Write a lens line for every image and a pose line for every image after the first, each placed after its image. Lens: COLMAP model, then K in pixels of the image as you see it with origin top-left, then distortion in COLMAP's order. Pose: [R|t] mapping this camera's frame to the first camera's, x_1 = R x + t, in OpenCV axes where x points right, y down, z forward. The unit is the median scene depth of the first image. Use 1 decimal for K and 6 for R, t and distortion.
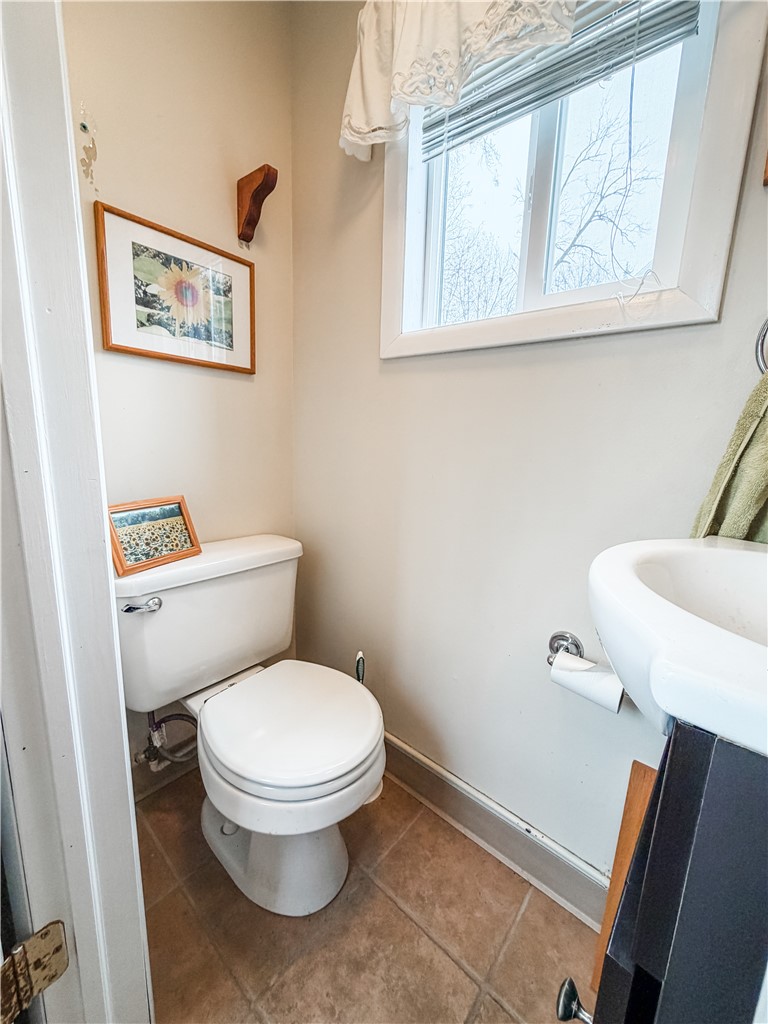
lens RADIAL K [[406.4, 0, 386.5], [0, 406.4, 506.9], [0, 0, 1]] dist [0.000058, -0.000261]
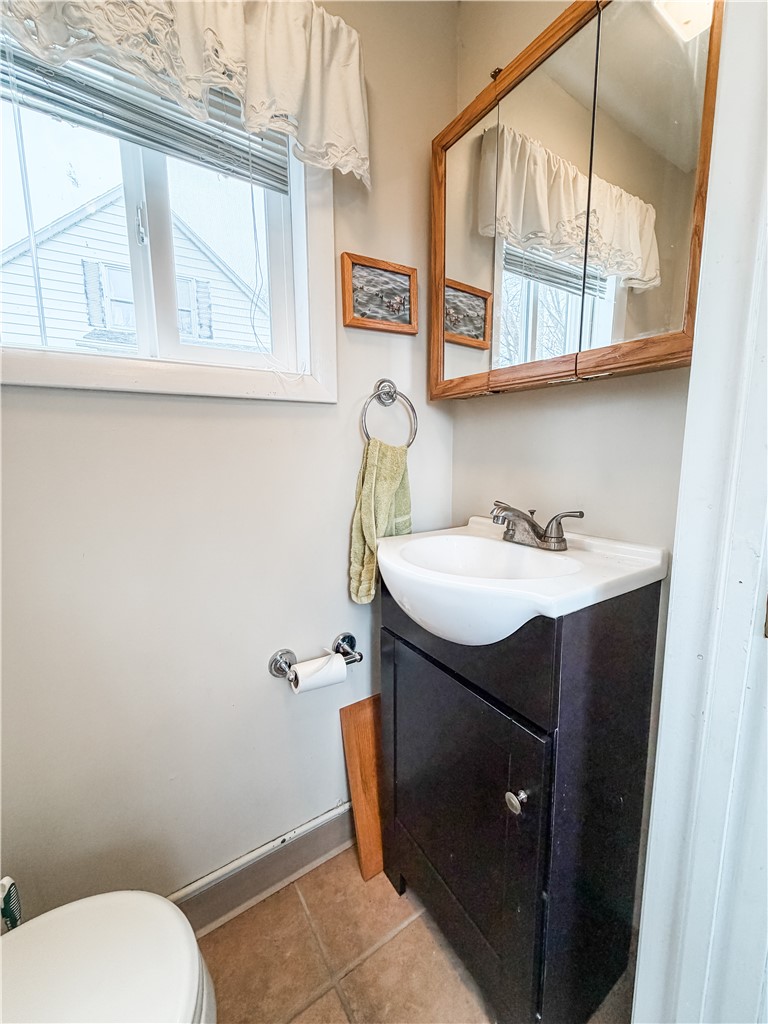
lens RADIAL K [[406.4, 0, 383.2], [0, 406.4, 511.2], [0, 0, 1]] dist [0.000058, -0.000261]
pose [[0.280895, -0.179025, 0.942893, -0.491764], [0.203819, 0.971166, 0.123674, -0.151697], [-0.937846, 0.157440, 0.309285, 0.311611]]
